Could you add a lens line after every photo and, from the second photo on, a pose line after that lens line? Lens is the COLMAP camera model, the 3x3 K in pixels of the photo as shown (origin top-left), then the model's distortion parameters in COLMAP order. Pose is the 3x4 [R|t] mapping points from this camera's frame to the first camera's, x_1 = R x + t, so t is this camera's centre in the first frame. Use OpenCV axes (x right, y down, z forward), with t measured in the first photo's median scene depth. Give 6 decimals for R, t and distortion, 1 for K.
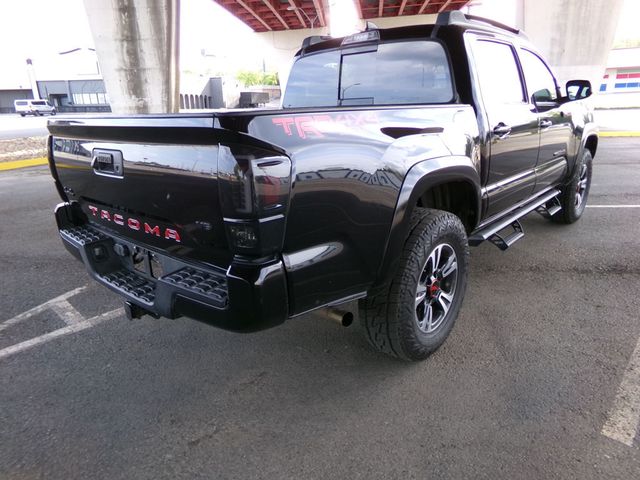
lens RADIAL K [[421.6, 0, 320.0], [0, 421.6, 240.0], [0, 0, 1]] dist [0.017393, 0.002012]
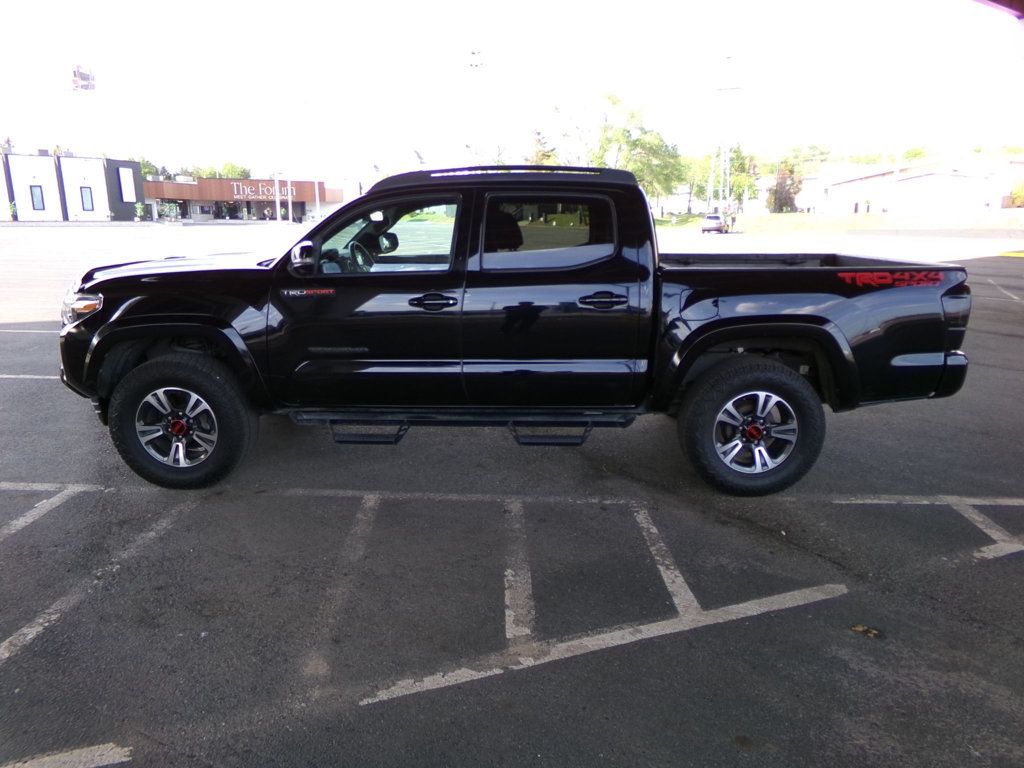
lens RADIAL K [[689.7, 0, 517.4], [0, 689.7, 370.3], [0, 0, 1]] dist [-0.030978, 0.064918]
pose [[-0.626987, -0.137378, 0.766821, -1.604659], [0.246230, 0.898920, 0.362372, -1.181863], [-0.739093, 0.416017, -0.529784, 3.516424]]
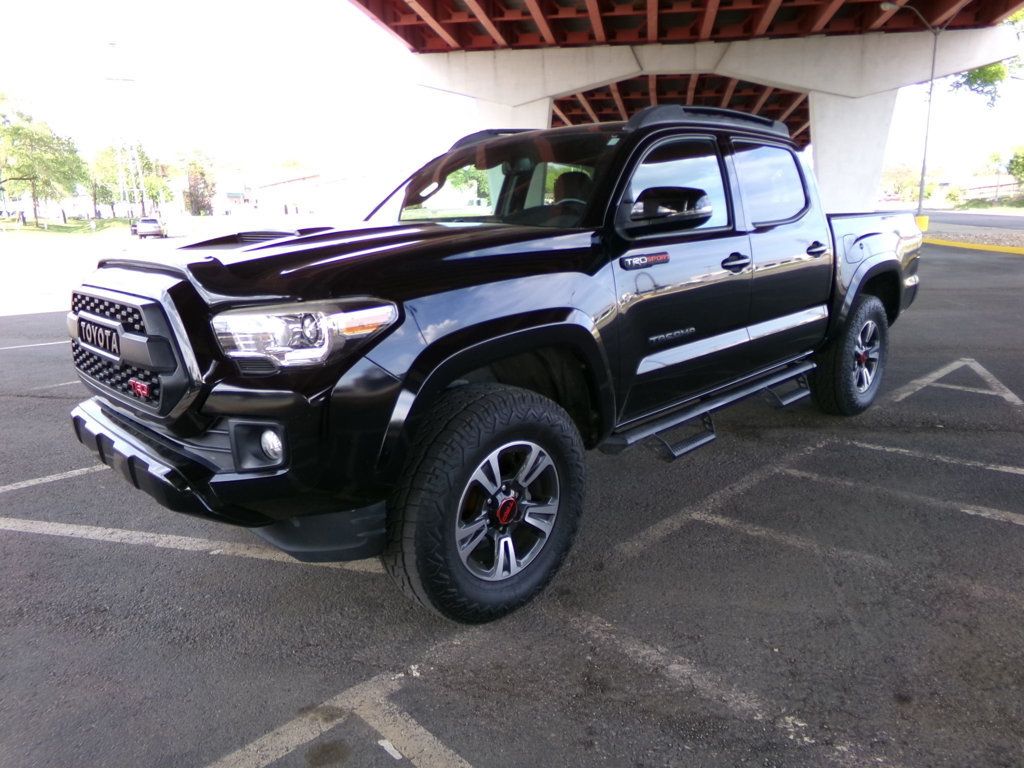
lens RADIAL K [[663.6, 0, 511.3], [0, 663.6, 401.6], [0, 0, 1]] dist [0.014784, 0.000083]
pose [[-0.993996, 0.025958, 0.106293, 0.598762], [0.079067, 0.841910, 0.533794, -1.325926], [-0.075633, 0.538993, -0.838908, 4.166257]]
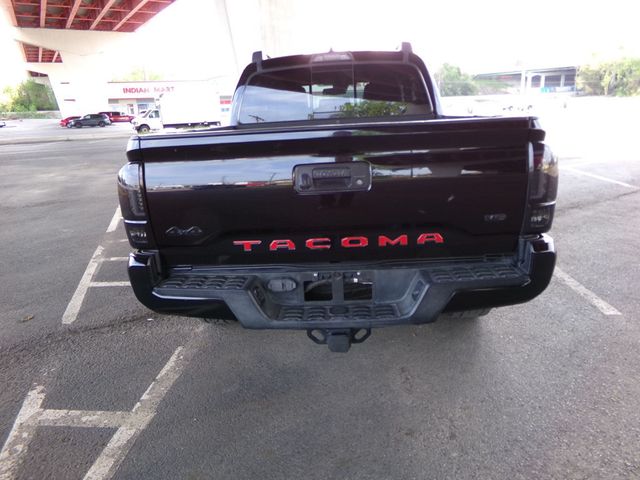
lens RADIAL K [[414.8, 0, 319.5], [0, 414.8, 251.0], [0, 0, 1]] dist [0.014784, 0.000083]
pose [[0.781482, -0.198809, 0.591406, -1.041831], [0.208619, 0.976580, 0.052623, -0.082954], [-0.588017, 0.082255, 0.804655, 0.326607]]
